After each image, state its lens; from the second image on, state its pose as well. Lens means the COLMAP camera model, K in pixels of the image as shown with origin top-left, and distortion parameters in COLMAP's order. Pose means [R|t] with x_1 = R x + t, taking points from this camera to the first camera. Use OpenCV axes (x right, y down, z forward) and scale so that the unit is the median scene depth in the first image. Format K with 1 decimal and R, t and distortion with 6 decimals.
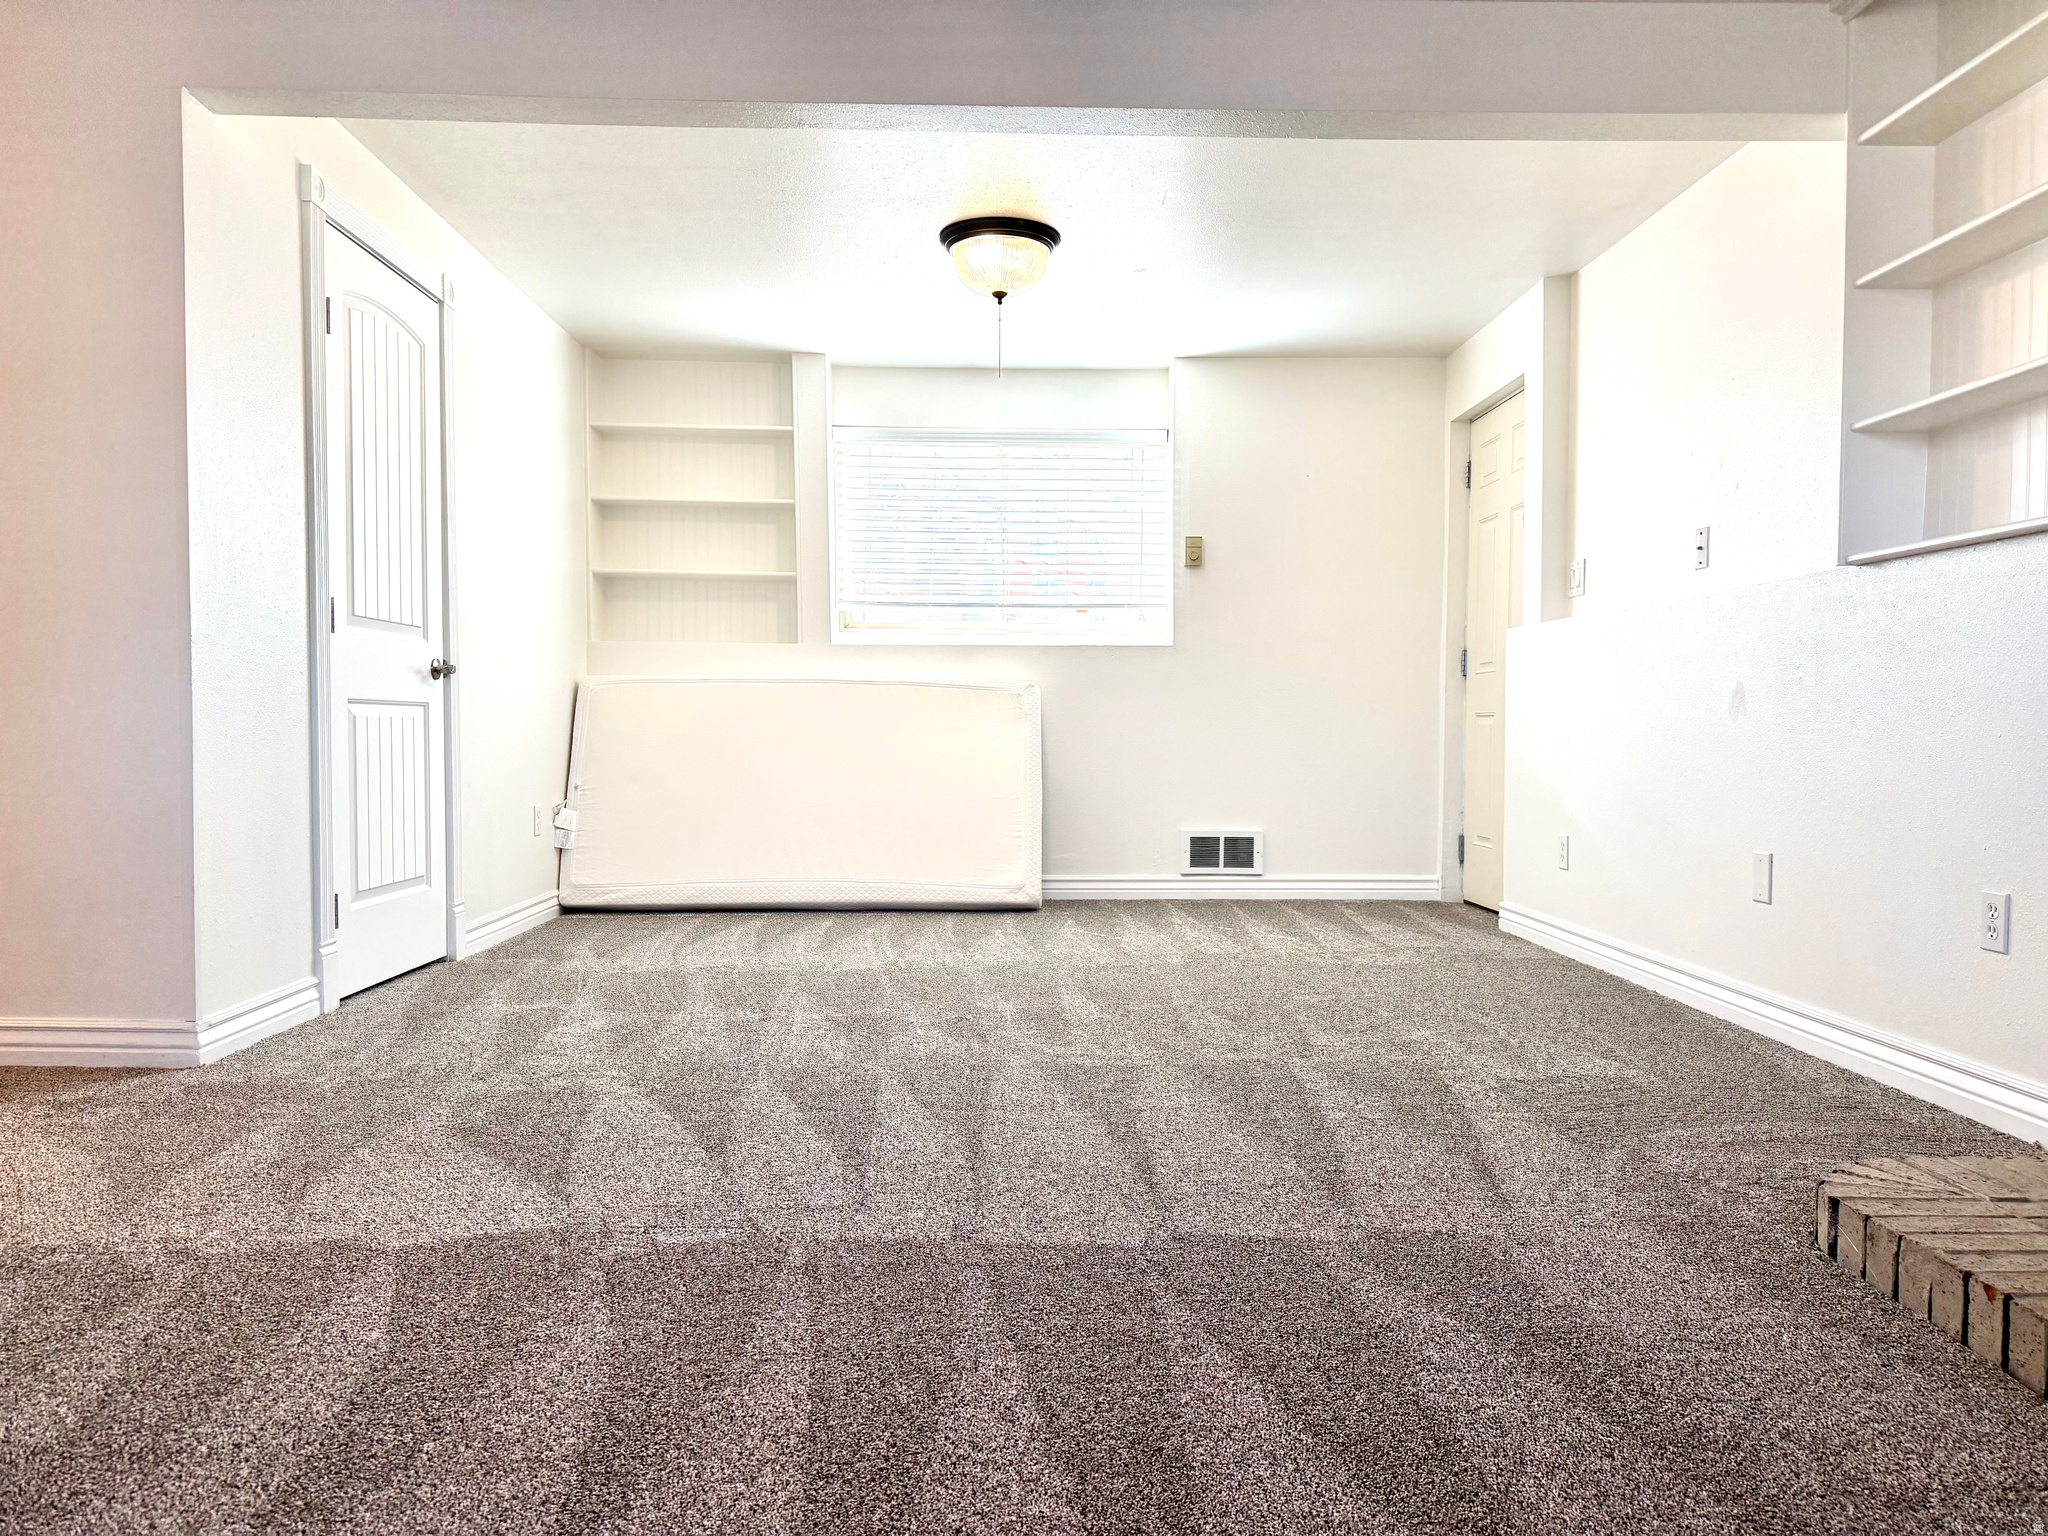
lens RADIAL K [[1439.1, 0, 1024.0], [0, 1439.1, 768.0], [0, 0, 1]] dist [0.091538, 0.000293]
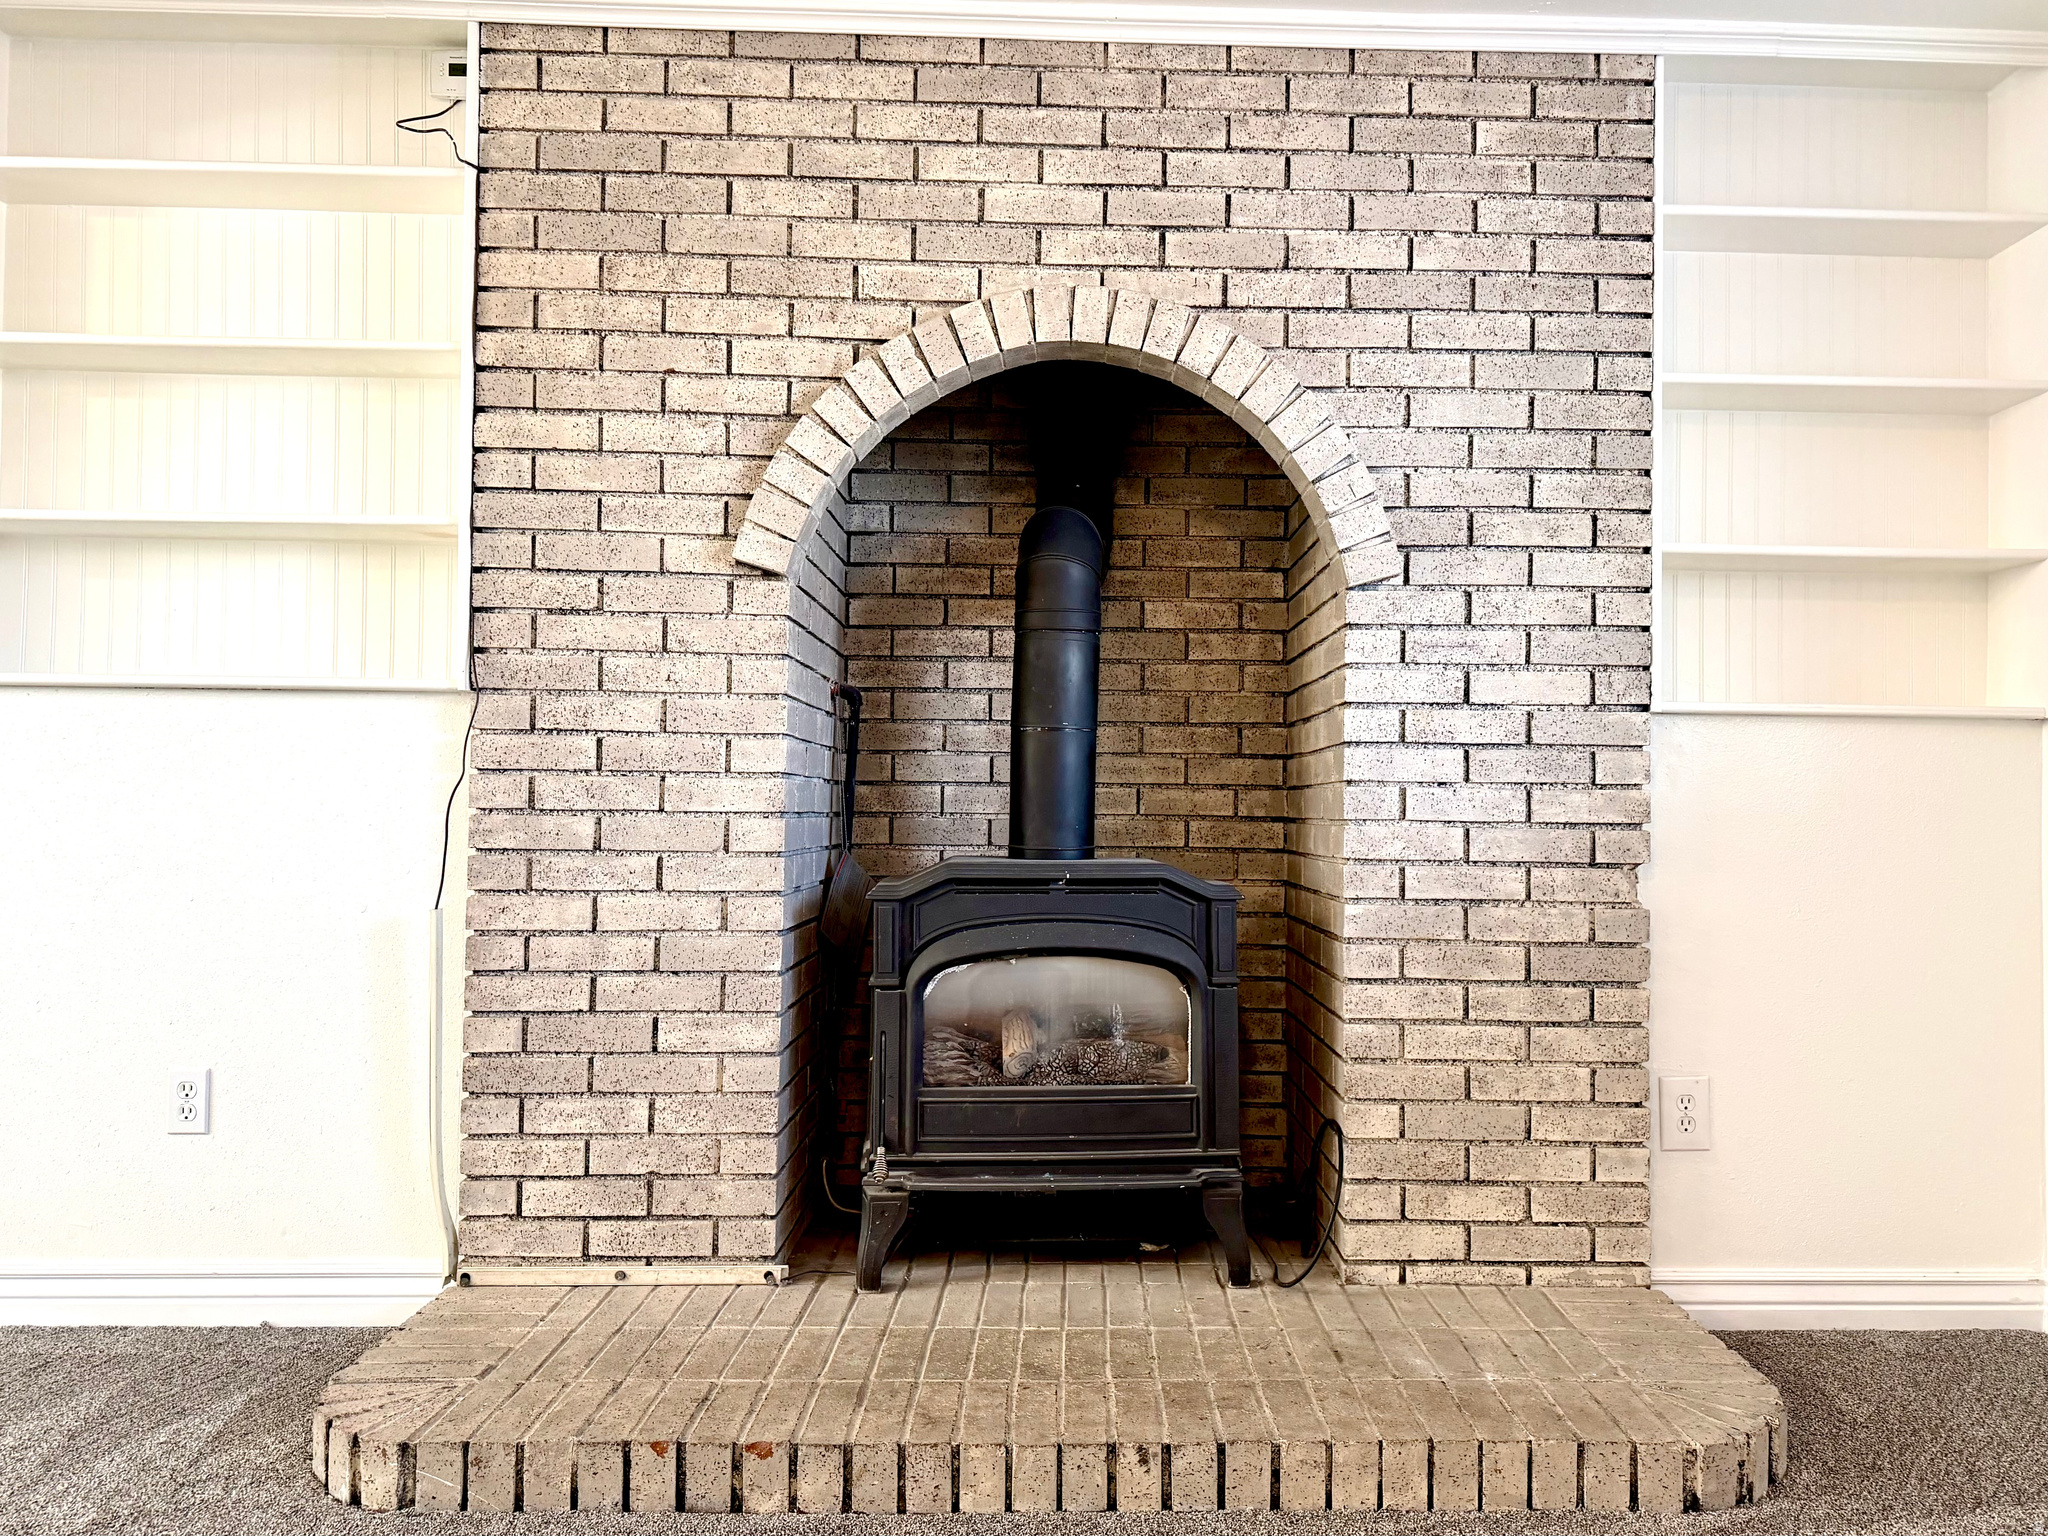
lens RADIAL K [[1619.4, 0, 973.6], [0, 1619.4, 773.8], [0, 0, 1]] dist [0.182435, -0.384700]
pose [[-0.010413, 0.011568, 0.999879, -0.506770], [0.016144, 0.999805, -0.011399, -0.107561], [-0.999815, 0.016023, -0.010597, 0.722047]]
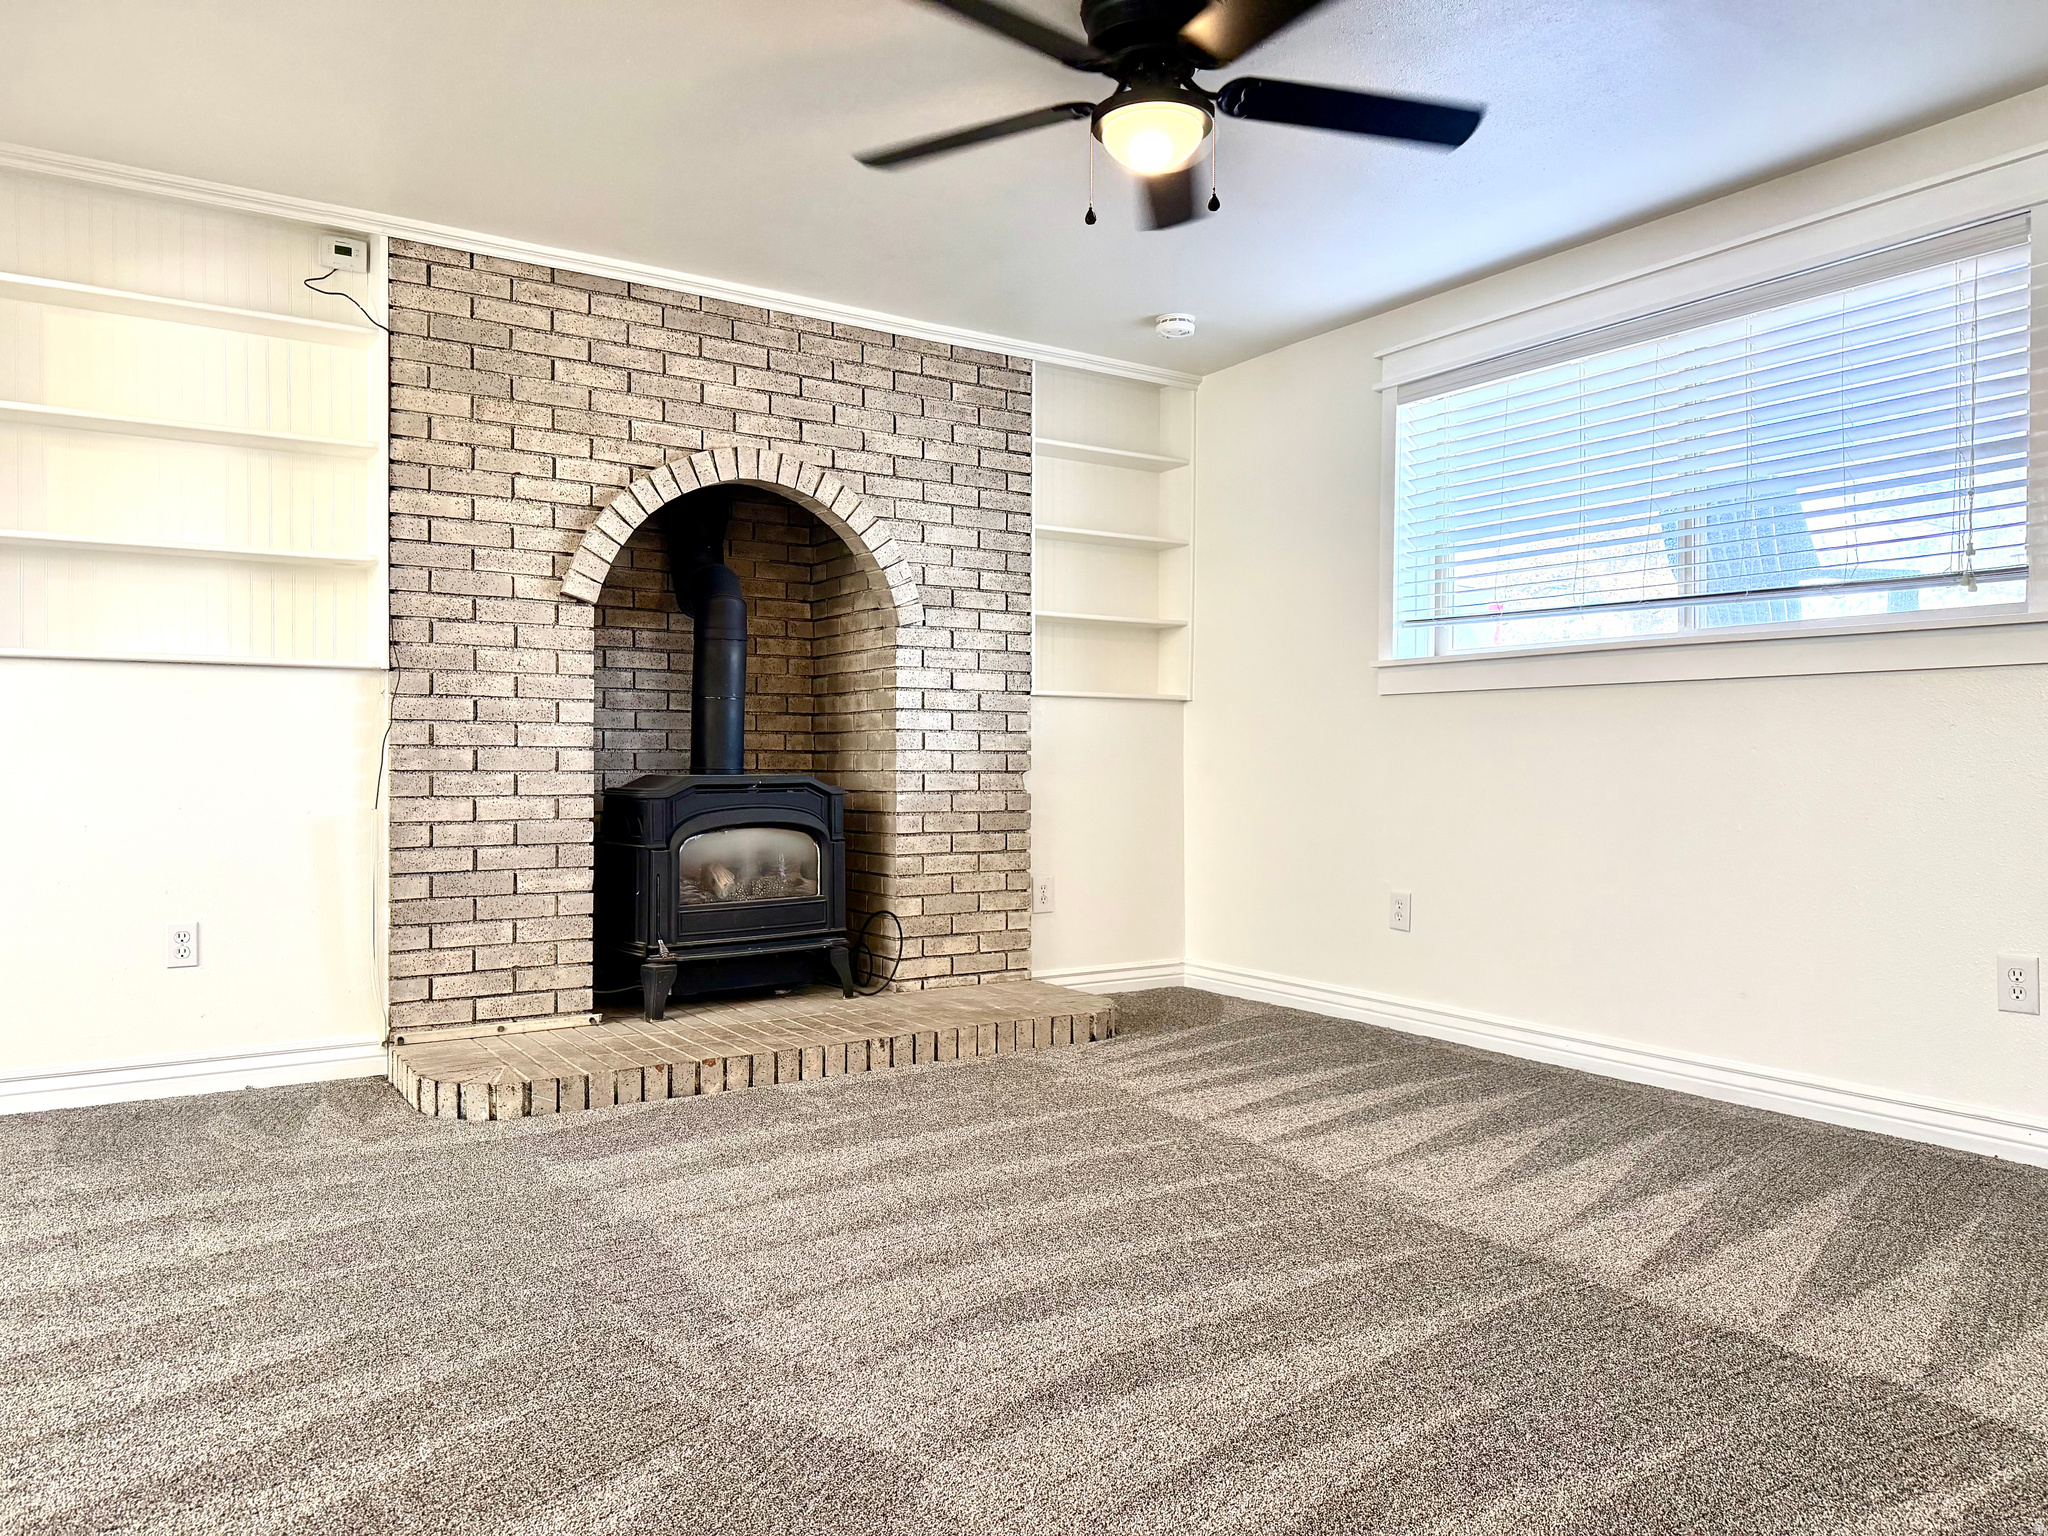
lens RADIAL K [[1433.7, 0, 1024.0], [0, 1433.7, 768.0], [0, 0, 1]] dist [0.090015, -0.099363]
pose [[-0.527685, -0.018056, 0.849248, -1.246382], [0.013960, 0.999455, 0.029924, -0.116896], [-0.849326, 0.027646, -0.527145, 1.502930]]
